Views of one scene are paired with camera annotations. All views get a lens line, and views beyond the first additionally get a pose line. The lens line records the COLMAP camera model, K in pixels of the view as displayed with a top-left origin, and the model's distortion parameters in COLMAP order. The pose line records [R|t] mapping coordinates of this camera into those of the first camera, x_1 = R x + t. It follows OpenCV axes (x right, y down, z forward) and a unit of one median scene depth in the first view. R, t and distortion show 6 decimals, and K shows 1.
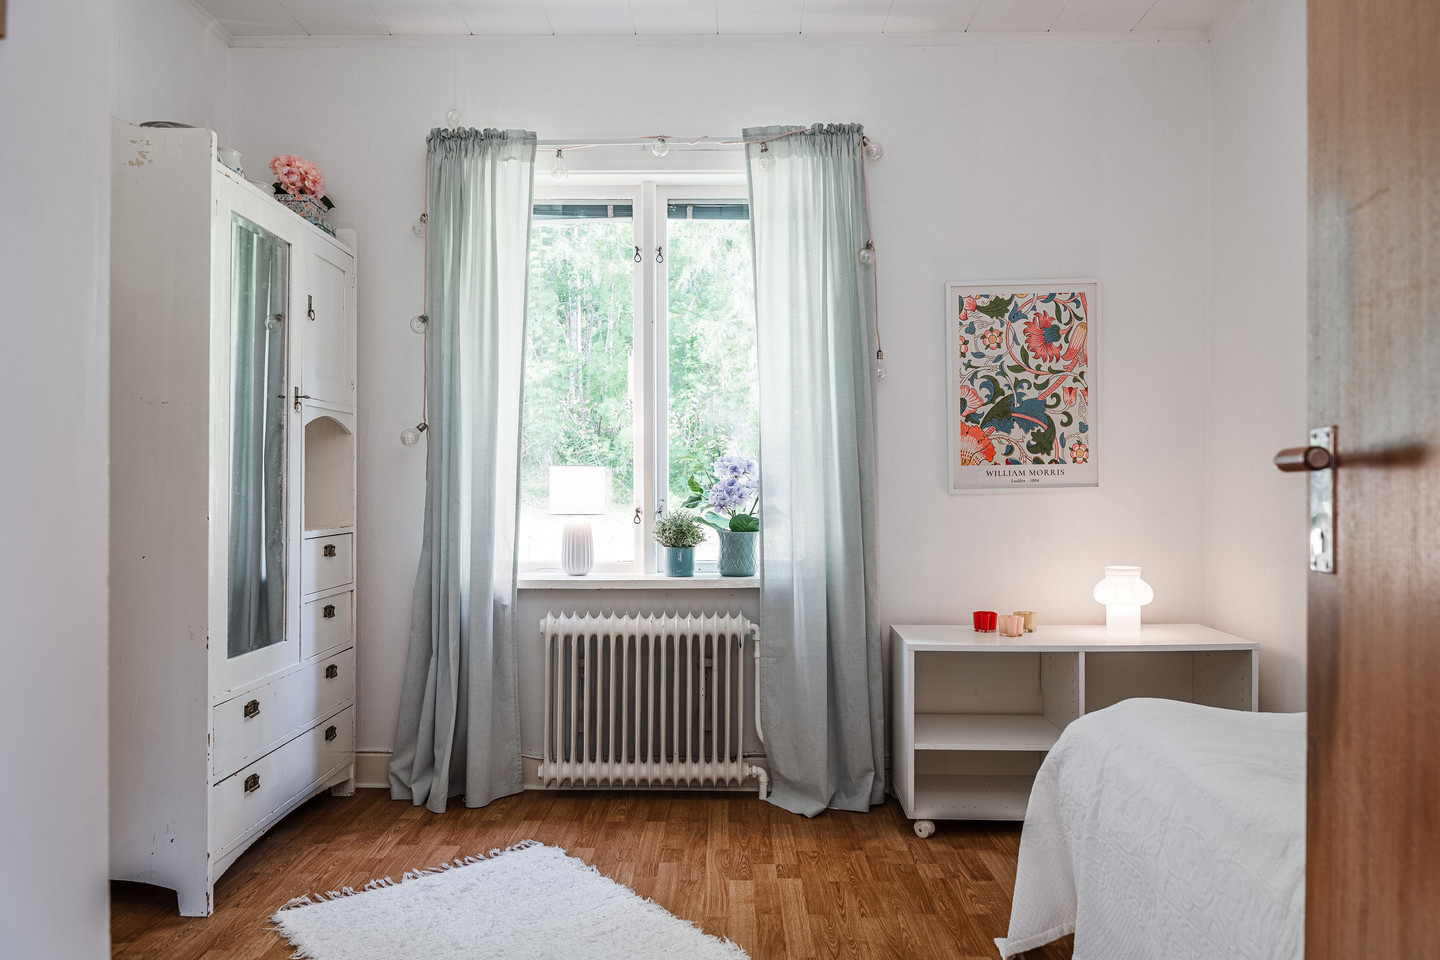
lens RADIAL K [[999.4, 0, 718.4], [0, 999.4, 477.5], [0, 0, 1]] dist [0.000922, 0.000745]
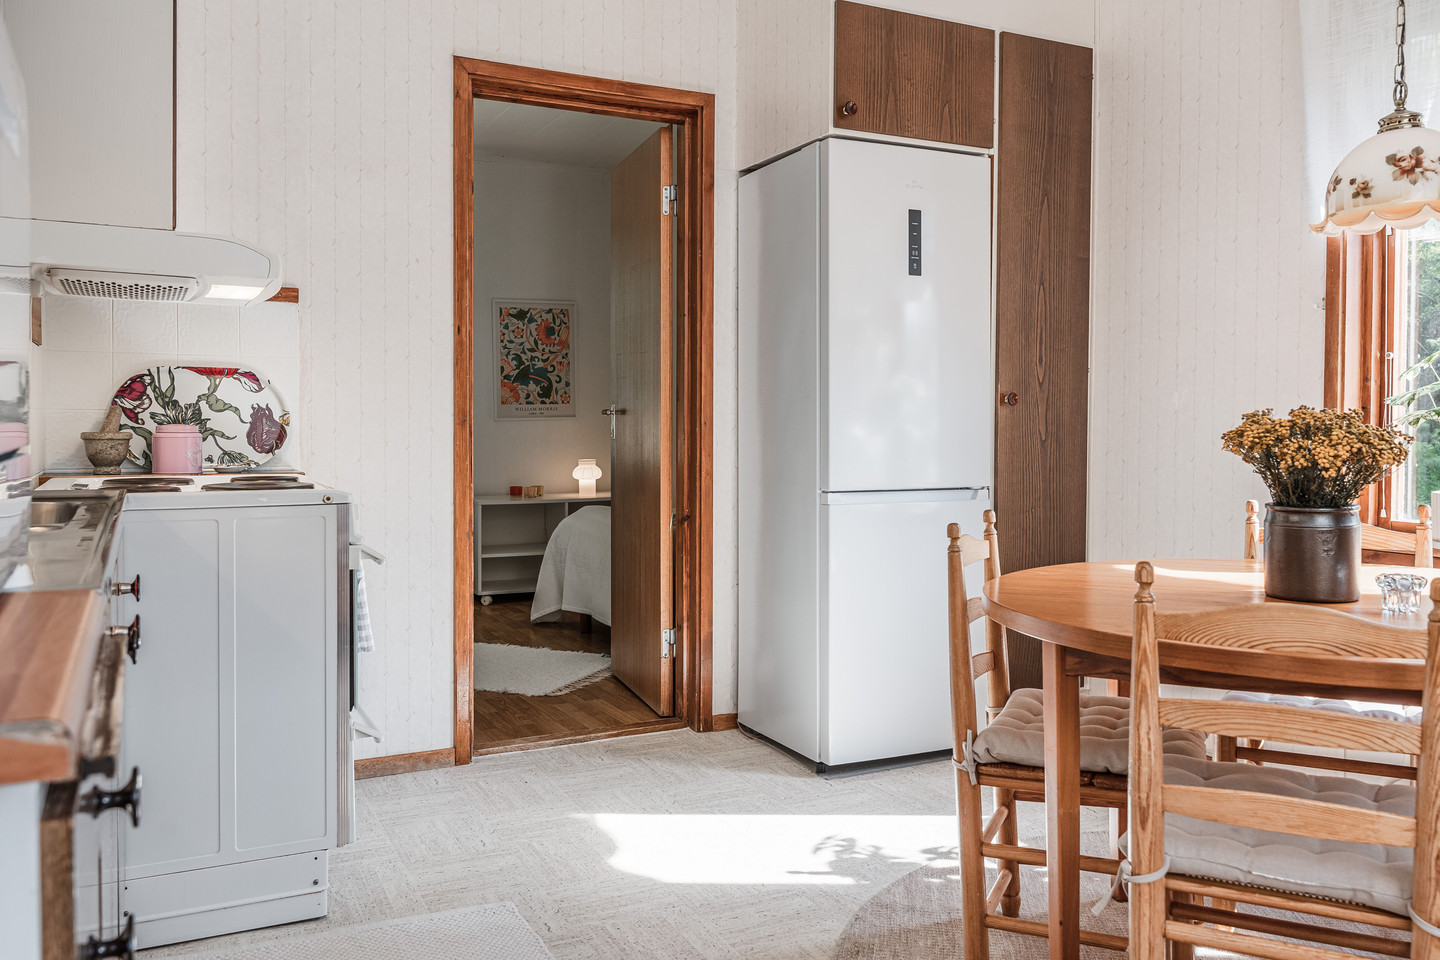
lens RADIAL K [[1174.3, 0, 719.4], [0, 1174.3, 472.2], [0, 0, 1]] dist [-0.004546, -0.000093]
pose [[0.888253, -0.015934, 0.459078, -0.364414], [-0.002970, 0.999178, 0.040426, 0.022143], [-0.459345, -0.037272, 0.887476, -1.006458]]
